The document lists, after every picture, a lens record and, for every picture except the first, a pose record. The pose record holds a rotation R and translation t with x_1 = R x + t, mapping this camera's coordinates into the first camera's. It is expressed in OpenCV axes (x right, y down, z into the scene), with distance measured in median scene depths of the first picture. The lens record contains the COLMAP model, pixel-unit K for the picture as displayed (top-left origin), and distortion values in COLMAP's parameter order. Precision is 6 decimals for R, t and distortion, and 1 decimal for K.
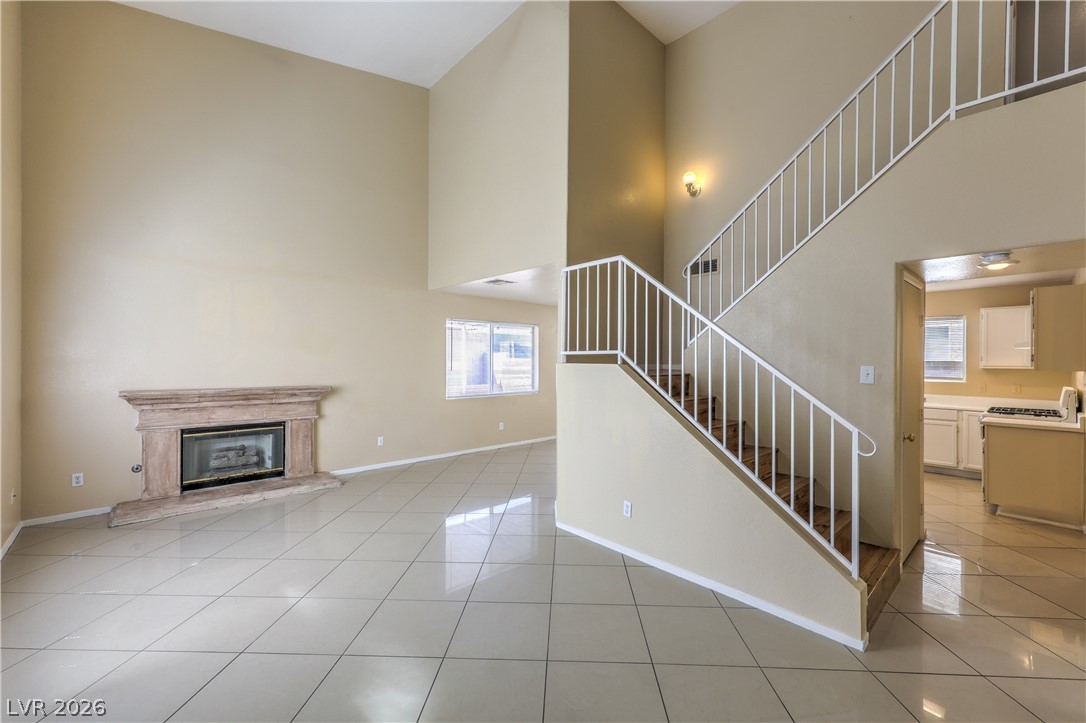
lens RADIAL K [[447.6, 0, 547.0], [0, 447.6, 362.9], [0, 0, 1]] dist [-0.000214, 0.000332]
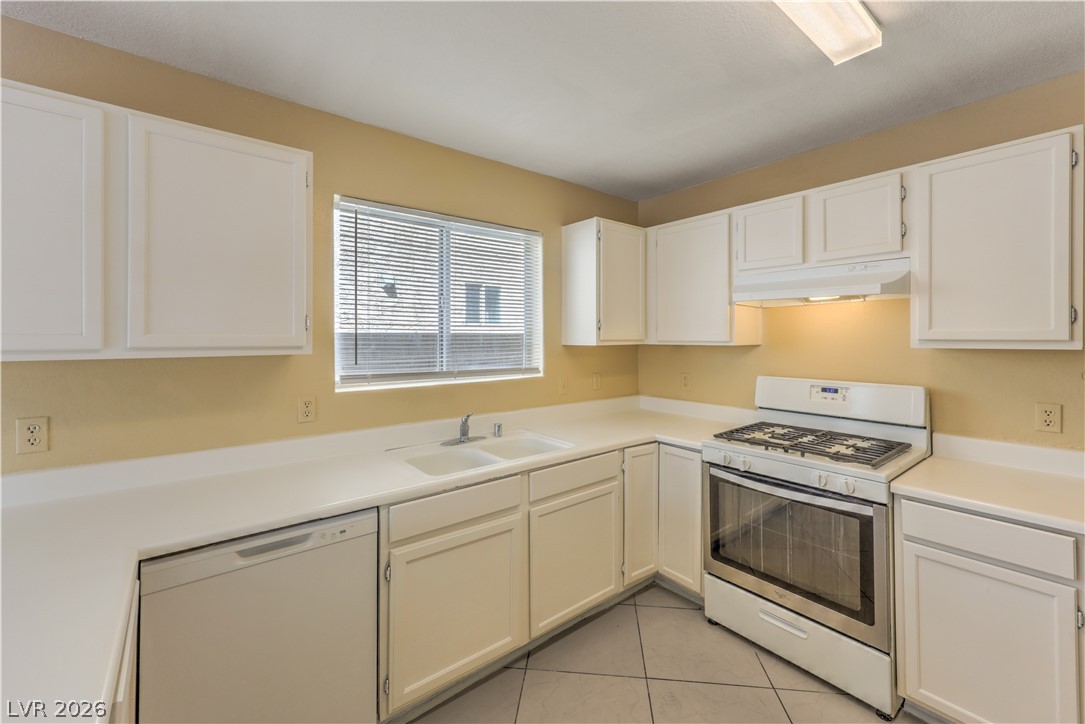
lens RADIAL K [[447.2, 0, 556.4], [0, 447.2, 334.2], [0, 0, 1]] dist [-0.000214, 0.000332]
pose [[0.062465, 0.001119, 0.998047, 0.584202], [0.010608, 0.999942, -0.001785, -0.000447], [-0.997991, 0.010699, 0.062449, 1.195972]]
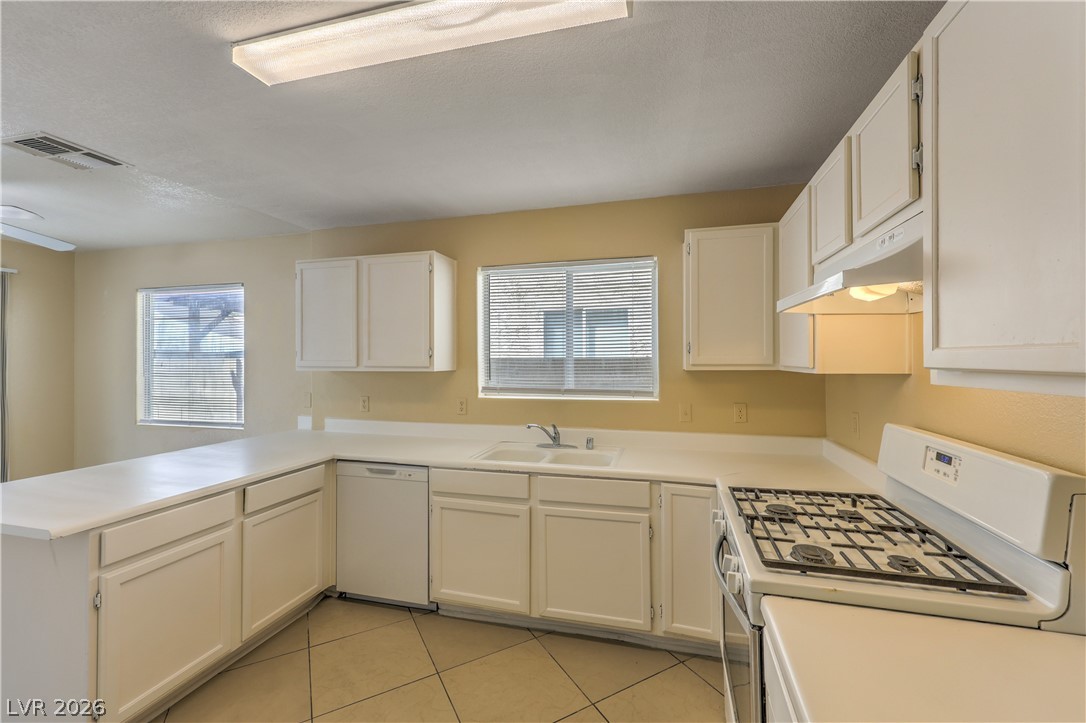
lens RADIAL K [[447.6, 0, 549.9], [0, 447.6, 355.8], [0, 0, 1]] dist [-0.000214, 0.000332]
pose [[0.849673, -0.003697, 0.527298, 0.742681], [0.012373, 0.999840, -0.012928, 0.001427], [-0.527165, 0.017509, 0.849582, 0.829853]]
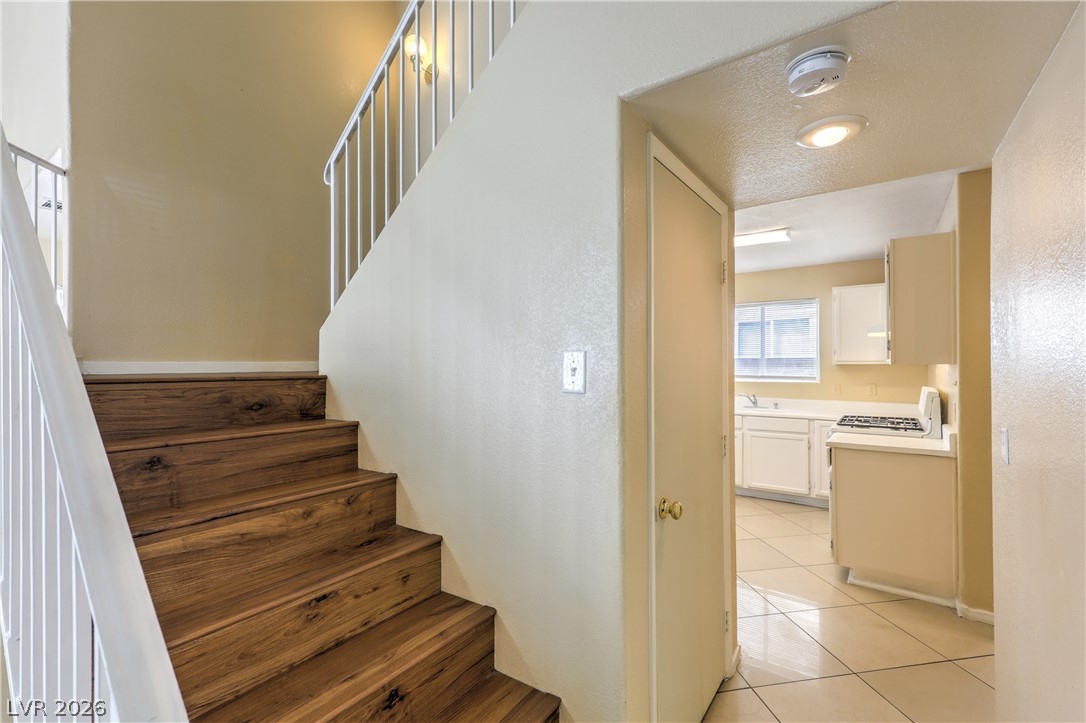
lens RADIAL K [[456.1, 0, 584.8], [0, 456.1, 363.4], [0, 0, 1]] dist [0.009693, -0.000091]
pose [[0.970324, -0.006202, 0.241729, 0.417646], [0.008231, 0.999939, -0.007384, 0.014709], [-0.241669, 0.009154, 0.970316, 0.389654]]
